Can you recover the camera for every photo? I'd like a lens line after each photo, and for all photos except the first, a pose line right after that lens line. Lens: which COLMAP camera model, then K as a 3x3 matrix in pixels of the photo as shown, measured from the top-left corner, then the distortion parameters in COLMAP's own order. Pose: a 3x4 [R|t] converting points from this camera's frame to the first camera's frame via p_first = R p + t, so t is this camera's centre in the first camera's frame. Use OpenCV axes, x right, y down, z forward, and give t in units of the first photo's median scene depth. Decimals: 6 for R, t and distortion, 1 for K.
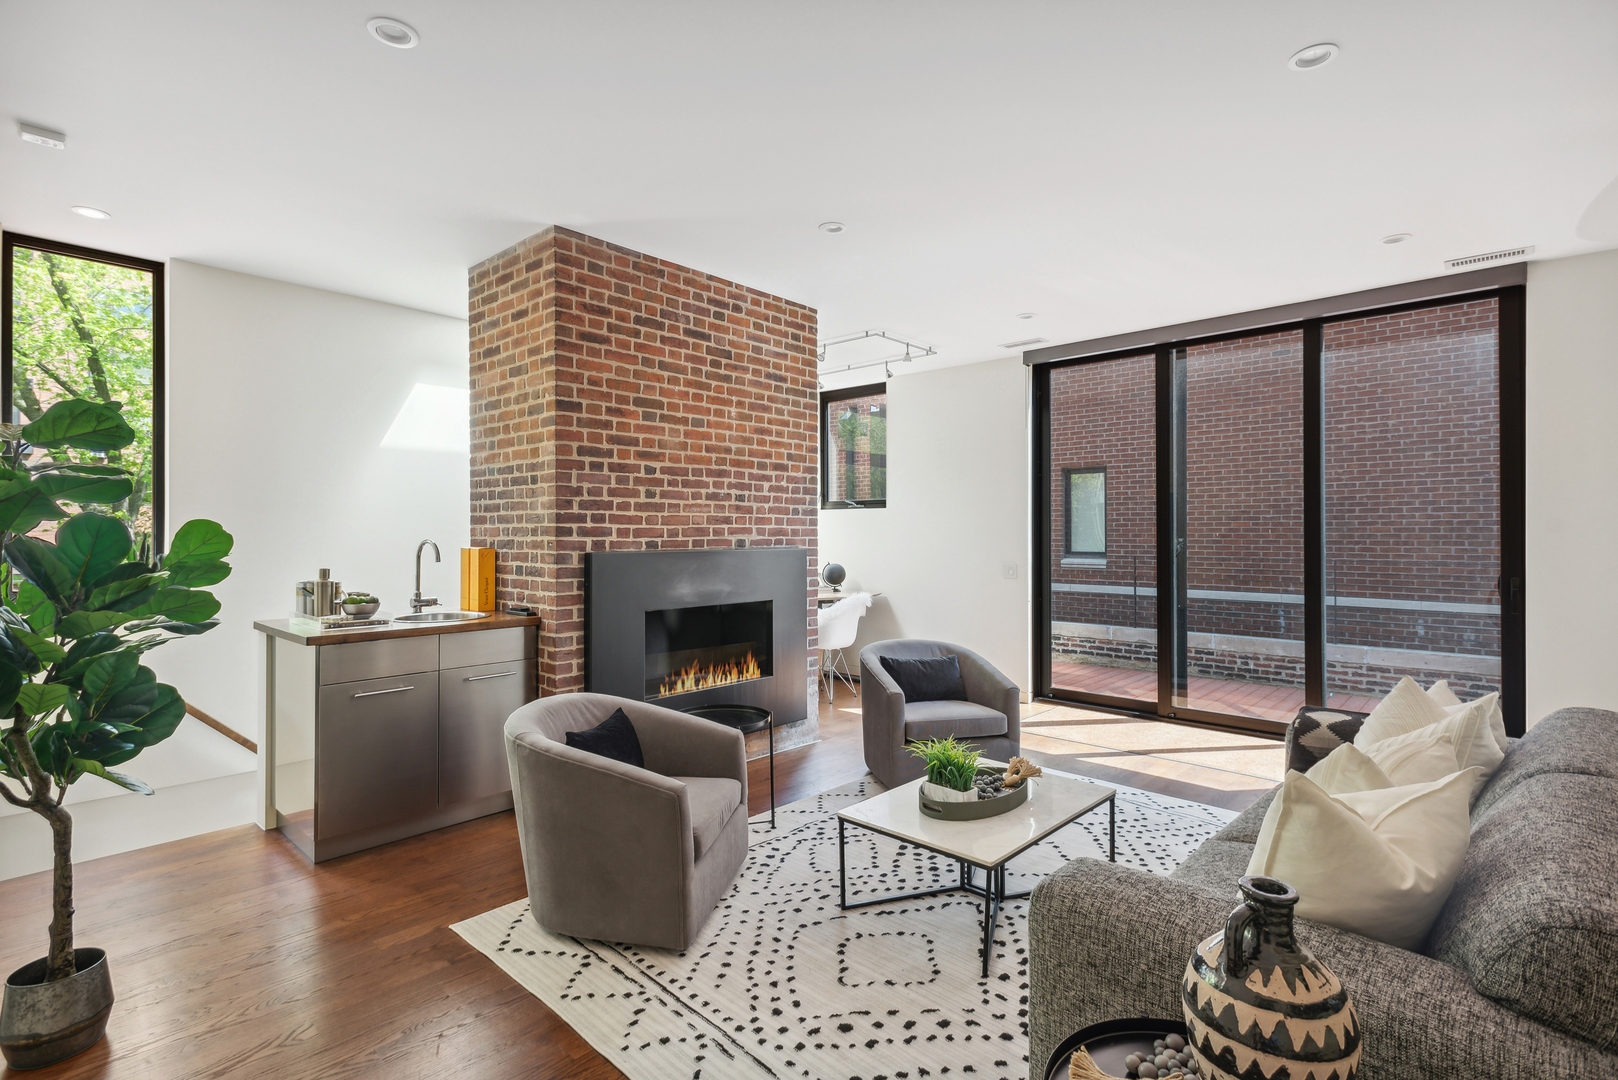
lens RADIAL K [[775.0, 0, 811.8], [0, 775.0, 532.1], [0, 0, 1]] dist [0.009917, 0.000109]
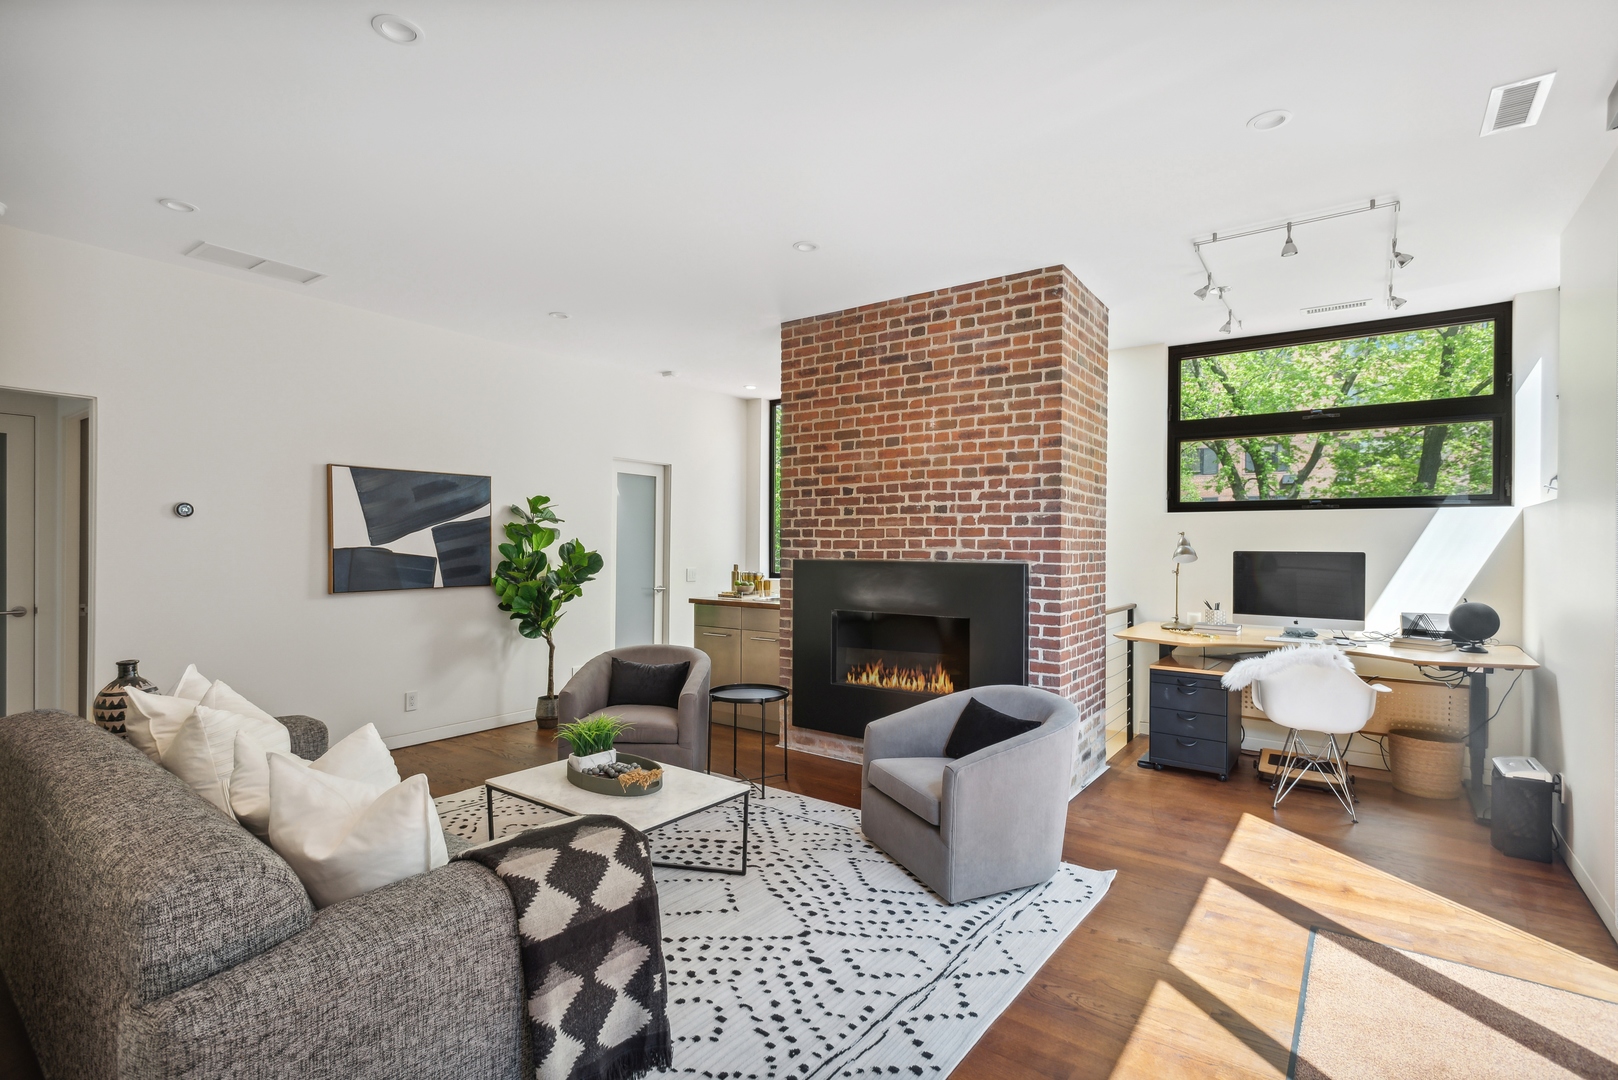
lens RADIAL K [[775.0, 0, 806.8], [0, 775.0, 546.1], [0, 0, 1]] dist [0.009917, 0.000109]
pose [[0.105502, 0.008965, -0.994379, 0.931863], [0.002081, 0.999955, 0.009236, -0.007258], [0.994417, -0.003044, 0.105479, 0.790454]]
